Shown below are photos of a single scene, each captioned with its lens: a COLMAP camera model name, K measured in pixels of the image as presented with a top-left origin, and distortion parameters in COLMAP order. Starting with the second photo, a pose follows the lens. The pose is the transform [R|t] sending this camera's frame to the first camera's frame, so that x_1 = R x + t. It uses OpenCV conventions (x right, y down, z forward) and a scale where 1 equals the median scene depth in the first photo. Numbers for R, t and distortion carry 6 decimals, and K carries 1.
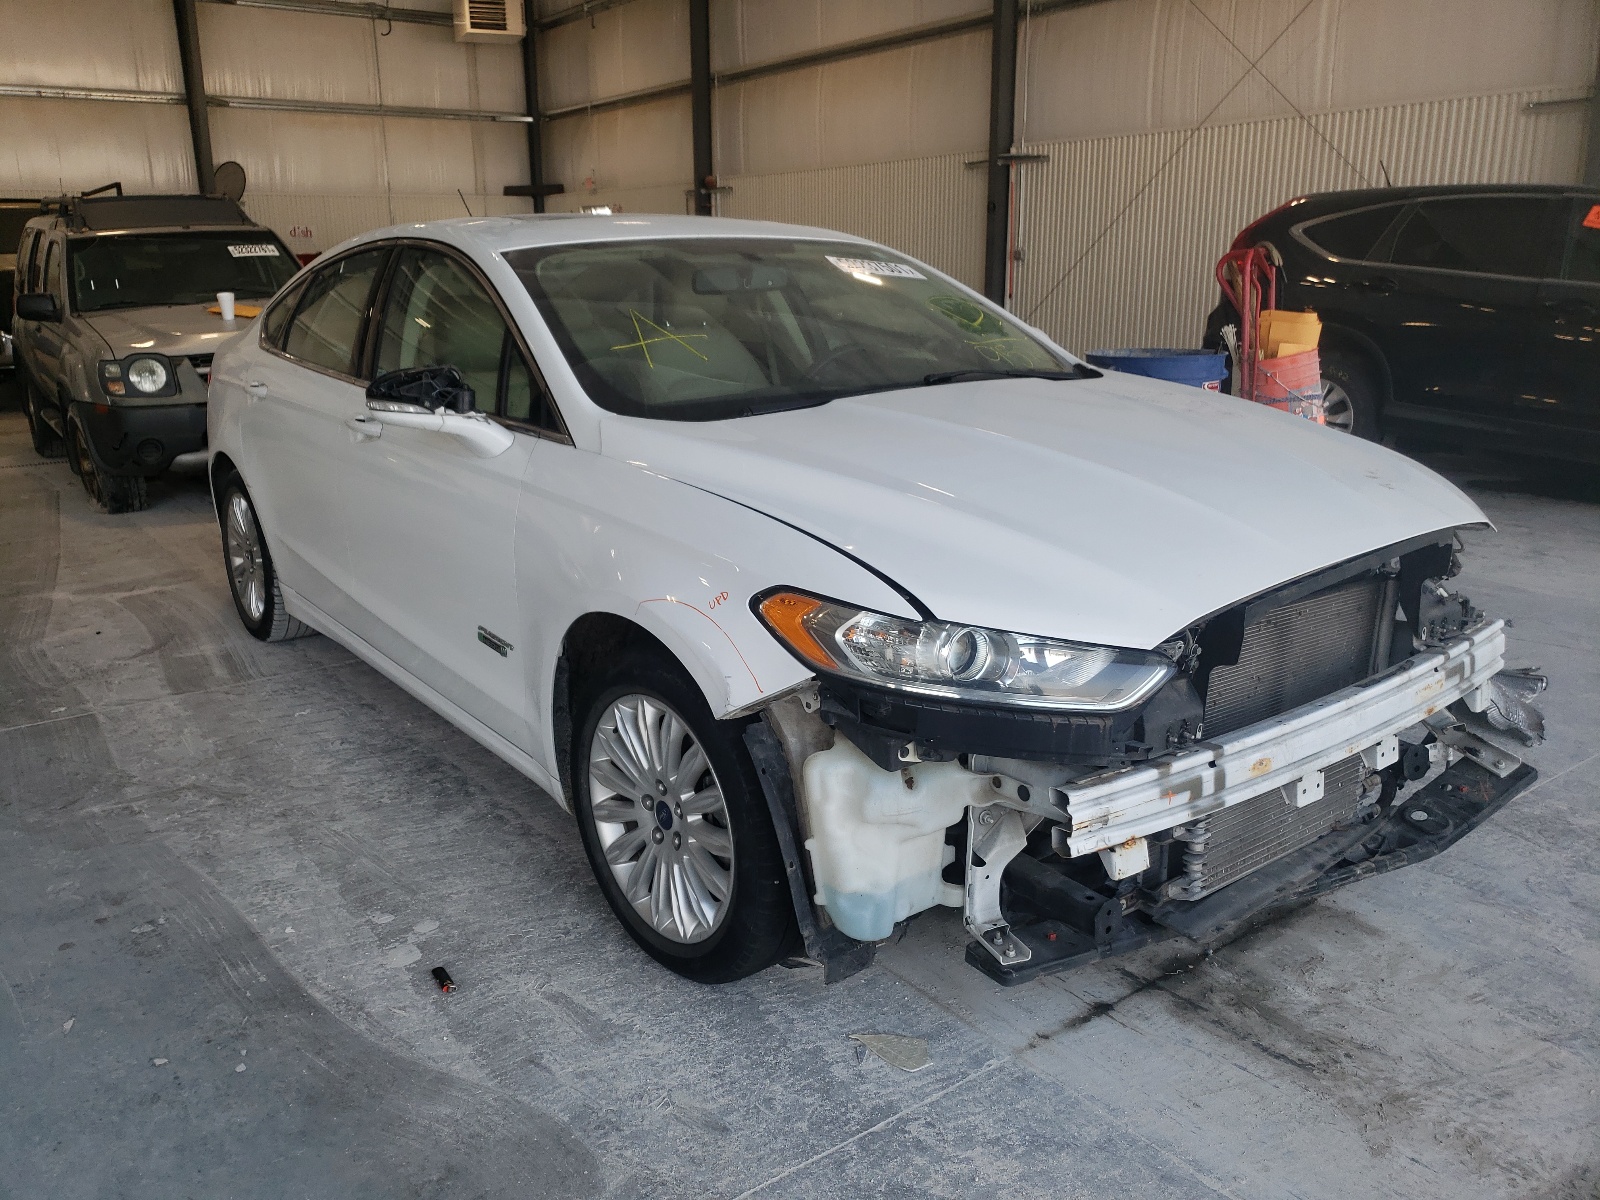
lens RADIAL K [[1254.0, 0, 779.0], [0, 1254.0, 670.9], [0, 0, 1]] dist [0.002503, 0.012607]
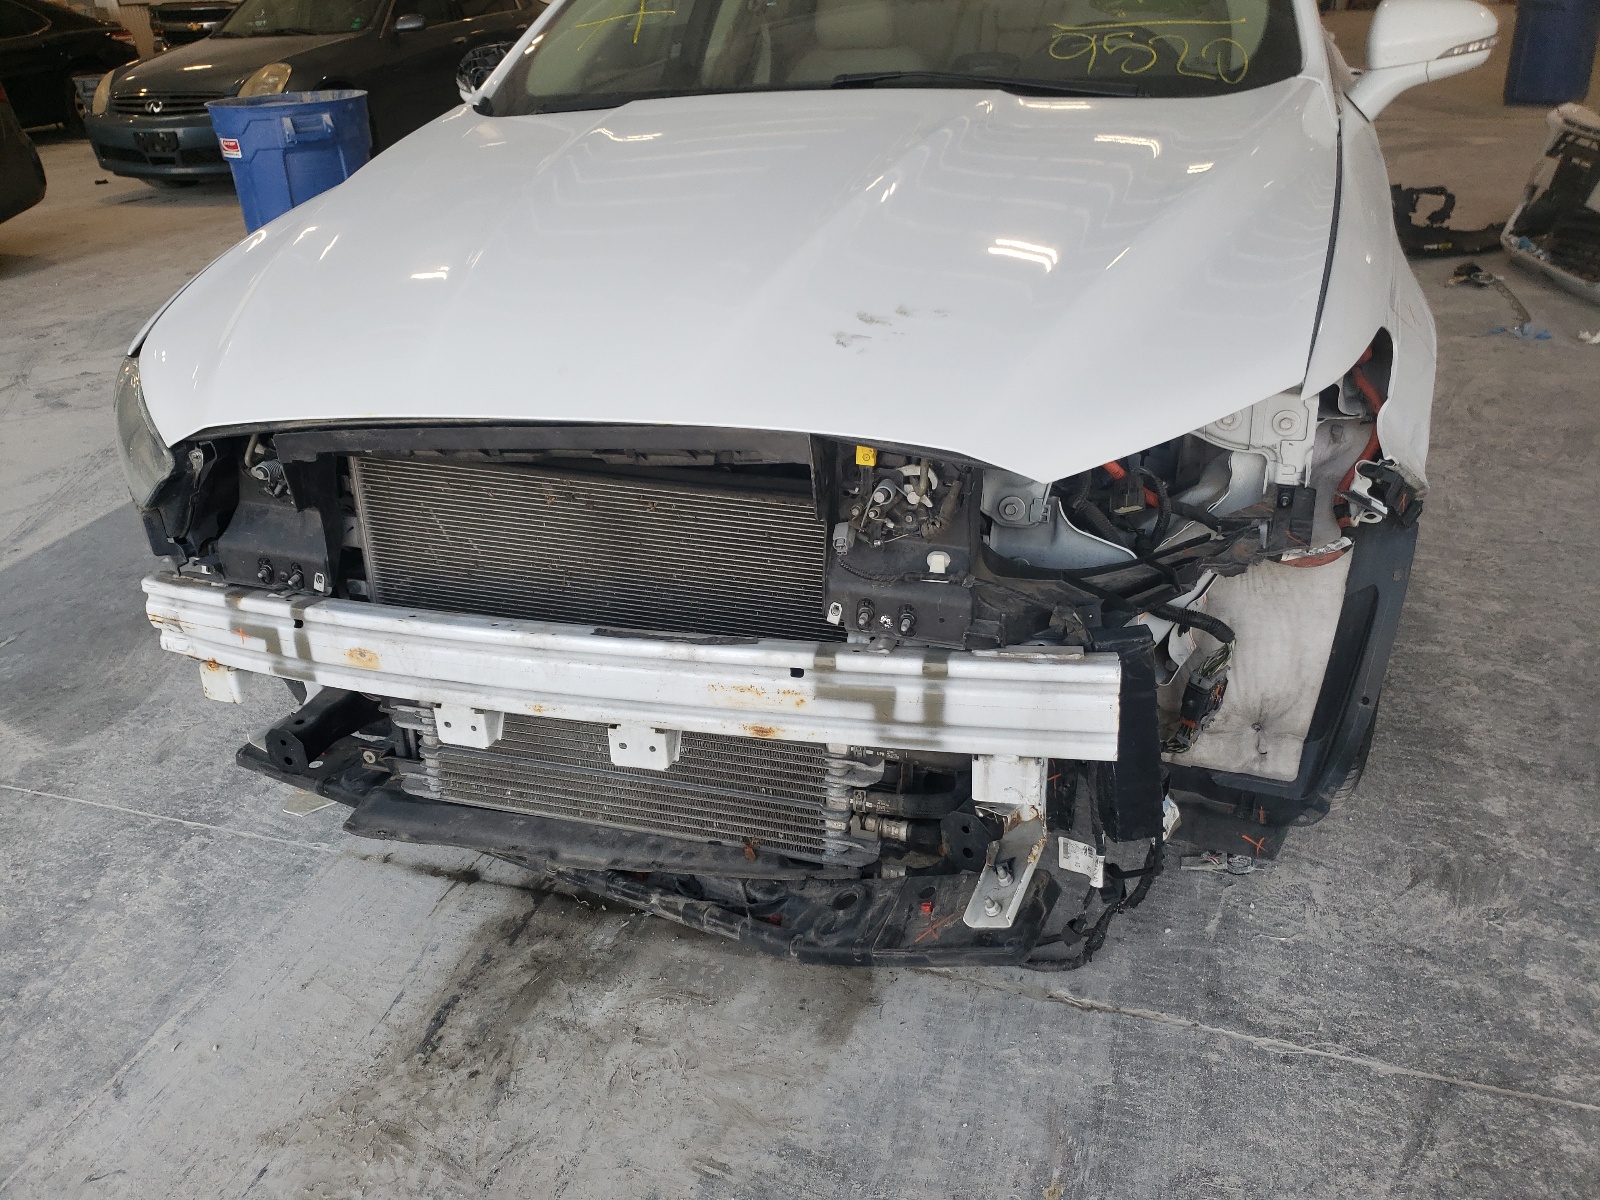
lens RADIAL K [[1283.0, 0, 779.7], [0, 1283.0, 596.9], [0, 0, 1]] dist [0.001110, 0.009409]
pose [[0.570765, 0.358177, -0.738875, 0.996076], [-0.213842, 0.933634, 0.287401, -0.217106], [0.792779, -0.006036, 0.609479, 0.656711]]
